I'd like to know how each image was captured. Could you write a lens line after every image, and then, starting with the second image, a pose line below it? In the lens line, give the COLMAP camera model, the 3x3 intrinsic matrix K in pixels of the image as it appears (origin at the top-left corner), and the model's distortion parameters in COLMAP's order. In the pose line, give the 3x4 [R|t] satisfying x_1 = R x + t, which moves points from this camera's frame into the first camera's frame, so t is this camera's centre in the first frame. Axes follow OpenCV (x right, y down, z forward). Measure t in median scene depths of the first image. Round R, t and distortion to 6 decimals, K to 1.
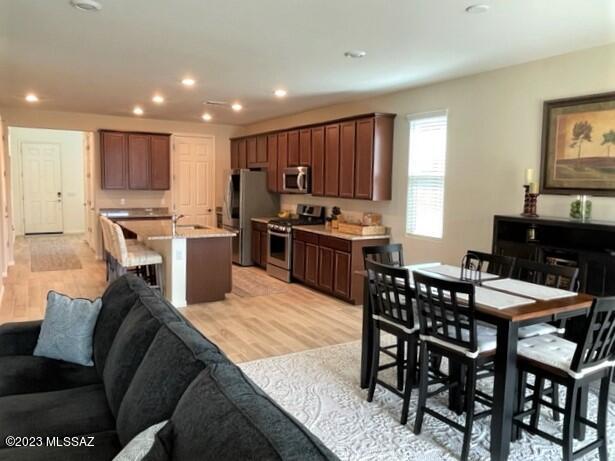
lens RADIAL K [[468.0, 0, 307.5], [0, 468.0, 230.5], [0, 0, 1]] dist [-0.002766, -0.002790]
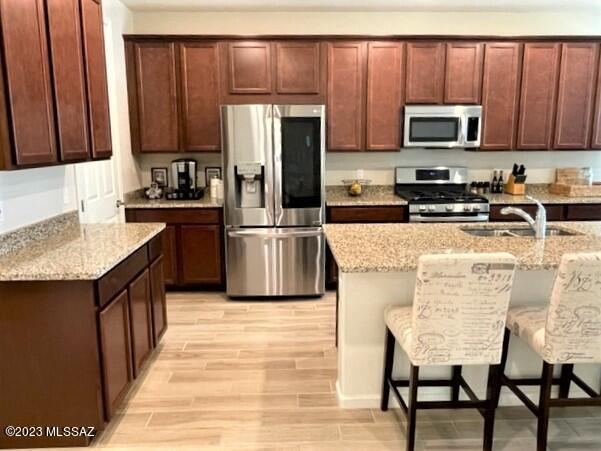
lens RADIAL K [[485.7, 0, 296.1], [0, 485.7, 224.3], [0, 0, 1]] dist [-0.005499, 0.002309]
pose [[0.479916, -0.175492, 0.859583, -0.827971], [0.107152, 0.984179, 0.141105, -0.113008], [-0.870746, 0.024388, 0.491127, 1.048670]]
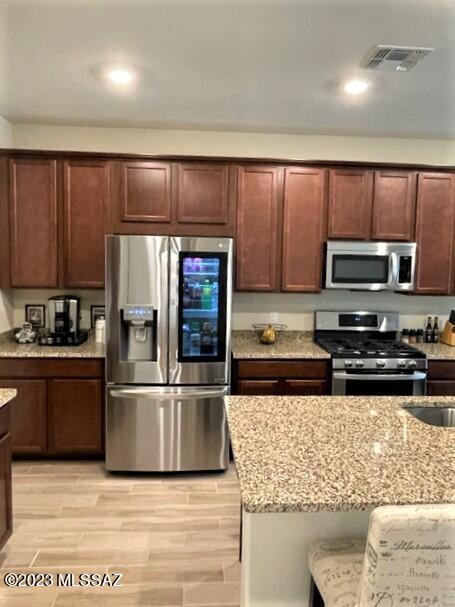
lens RADIAL K [[490.6, 0, 227.5], [0, 490.6, 303.5], [0, 0, 1]] dist [-0.005499, 0.002309]
pose [[0.448116, -0.087260, 0.889707, -0.711292], [0.082225, 0.995029, 0.056176, -0.134758], [-0.890186, 0.047983, 0.453063, 1.094253]]
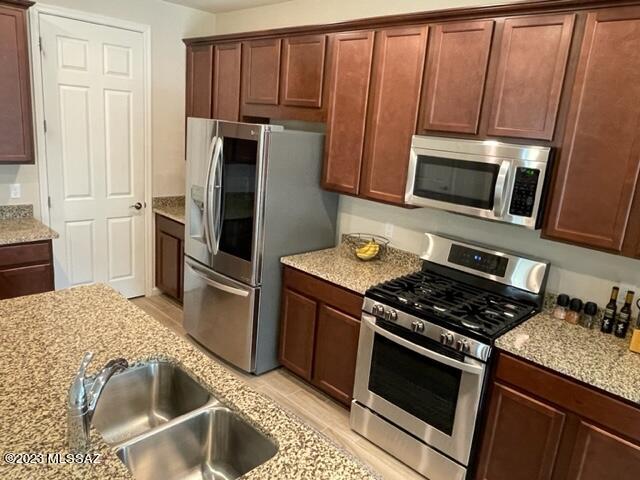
lens RADIAL K [[474.0, 0, 320.0], [0, 474.0, 240.0], [0, 0, 1]] dist [0.001612, 0.001607]
pose [[0.966500, -0.005456, 0.256607, -0.258514], [-0.033750, 0.988392, 0.148132, -0.135599], [-0.254437, -0.151830, 0.955097, 0.858461]]
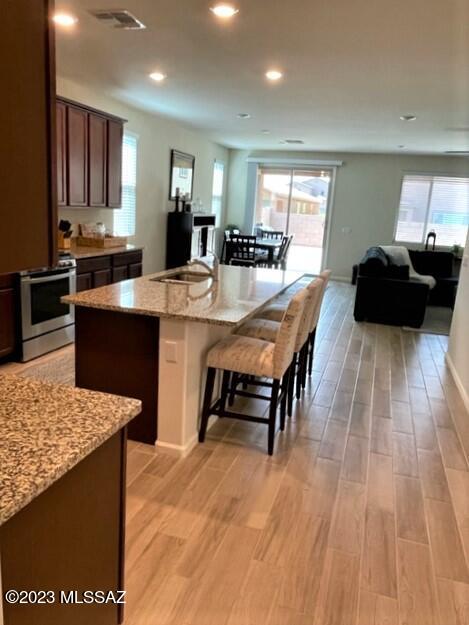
lens RADIAL K [[475.6, 0, 234.5], [0, 475.6, 312.5], [0, 0, 1]] dist [-0.002766, -0.002790]
pose [[-0.666831, -0.232019, 0.708169, -0.791259], [-0.006573, 0.952090, 0.305747, -0.164345], [-0.745180, 0.199227, -0.636408, 1.477248]]
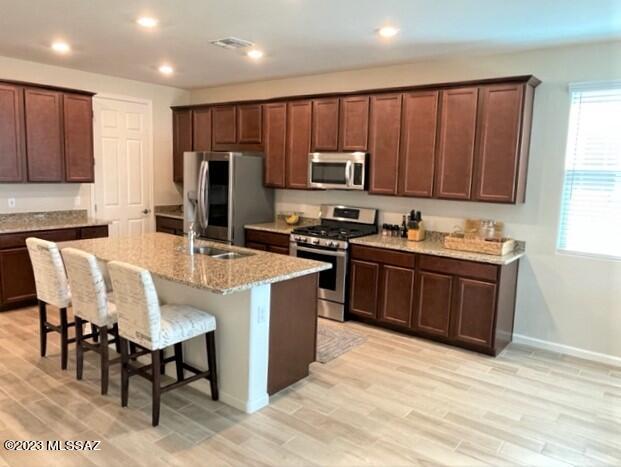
lens RADIAL K [[472.5, 0, 310.5], [0, 472.5, 233.5], [0, 0, 1]] dist [-0.002766, -0.002790]
pose [[0.929868, -0.040803, 0.365623, -0.388092], [0.026010, 0.998635, 0.045296, -0.059036], [-0.366972, -0.032609, 0.929660, 0.443404]]
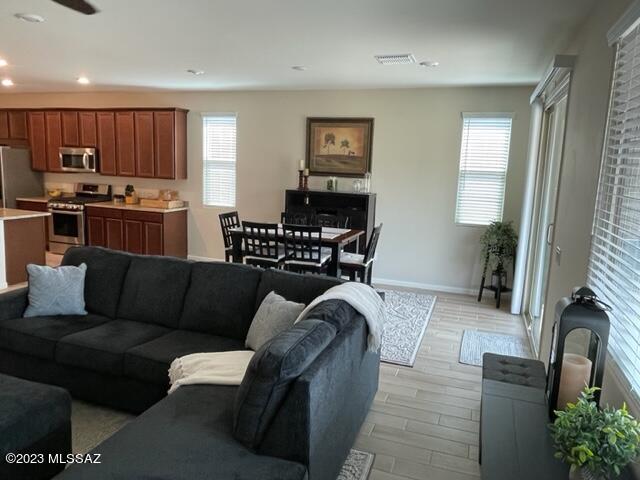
lens RADIAL K [[464.6, 0, 320.0], [0, 464.6, 240.0], [0, 0, 1]] dist [-0.005517, -0.005646]
pose [[0.765736, -0.094185, 0.636222, -0.350151], [0.044011, 0.994574, 0.094264, -0.004285], [-0.641648, -0.044181, 0.765726, -0.181973]]
